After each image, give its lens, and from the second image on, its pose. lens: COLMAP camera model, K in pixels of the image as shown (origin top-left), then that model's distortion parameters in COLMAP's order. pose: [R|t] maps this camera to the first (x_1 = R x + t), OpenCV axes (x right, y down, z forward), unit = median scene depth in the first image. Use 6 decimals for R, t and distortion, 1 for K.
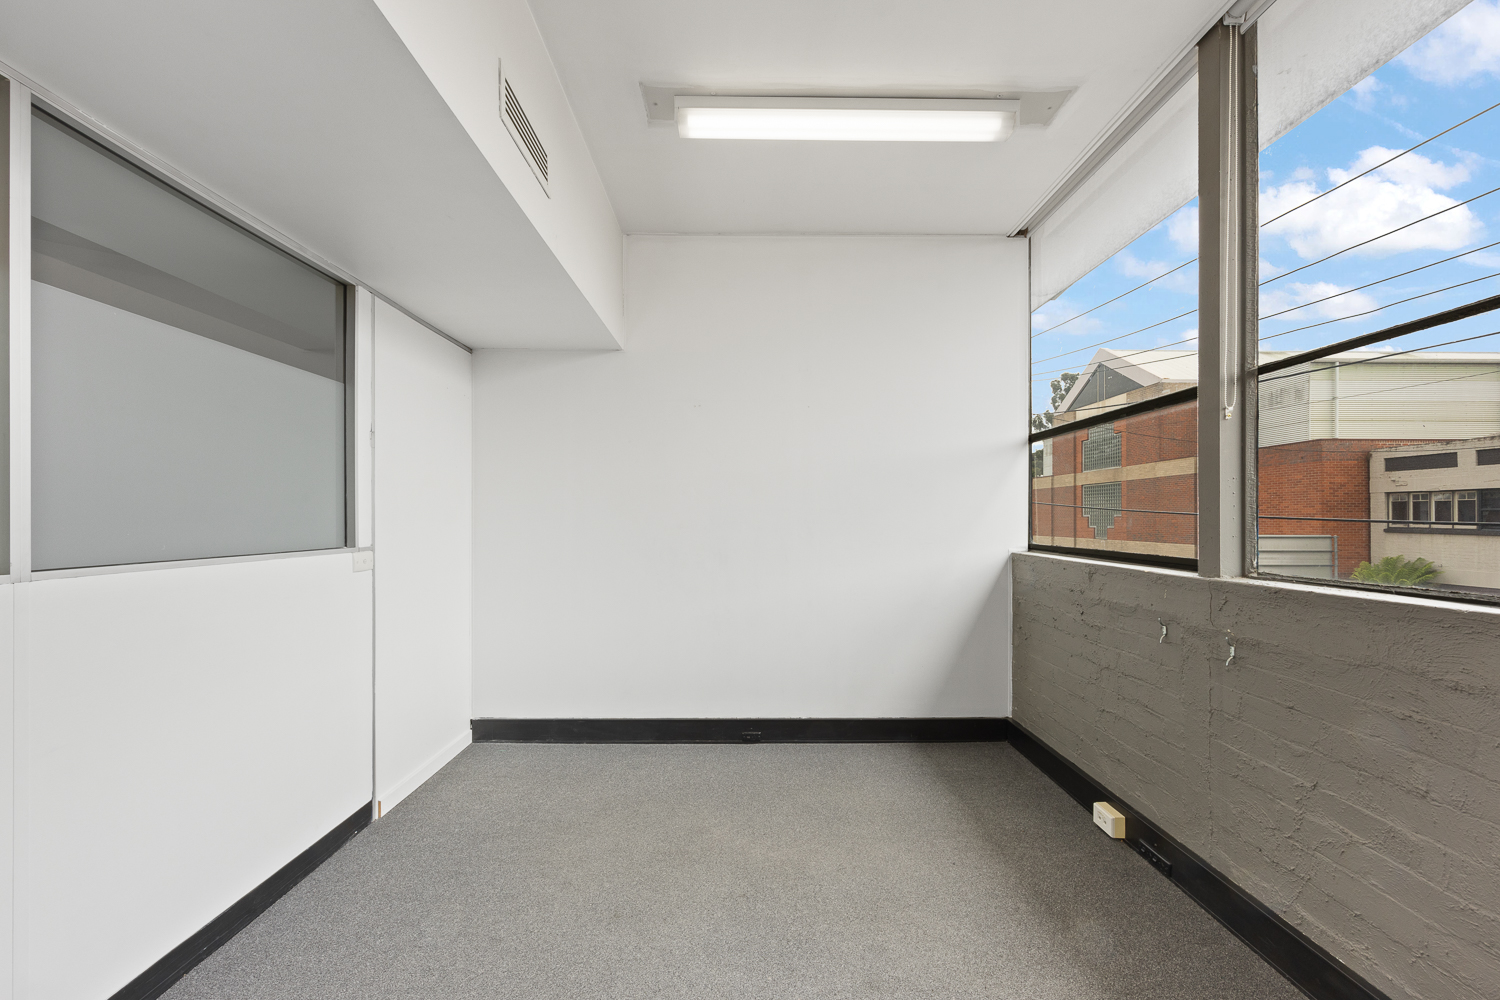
lens RADIAL K [[609.6, 0, 750.1], [0, 609.6, 515.6], [0, 0, 1]] dist [-0.000079, 0.000311]
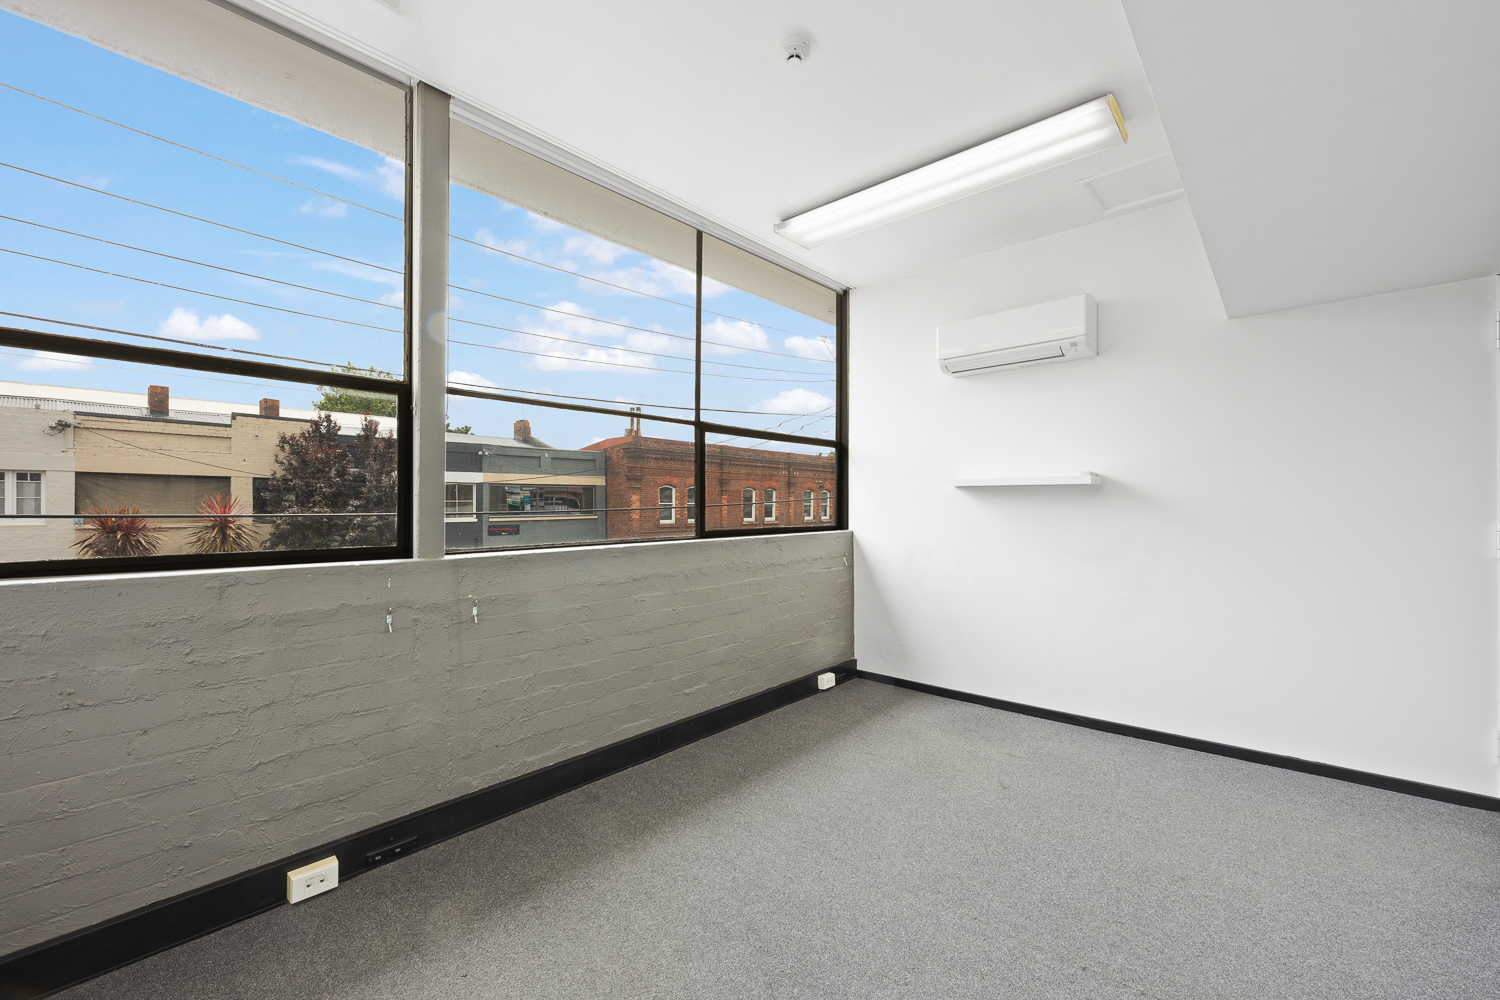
lens RADIAL K [[605.3, 0, 750.0], [0, 605.3, 500.0], [0, 0, 1]] dist [-0.000616, 0.000062]
pose [[-0.735808, 0.009148, 0.677128, -0.349803], [-0.001645, 0.999882, -0.015296, 0.005122], [-0.677188, -0.012369, -0.735706, 1.088954]]
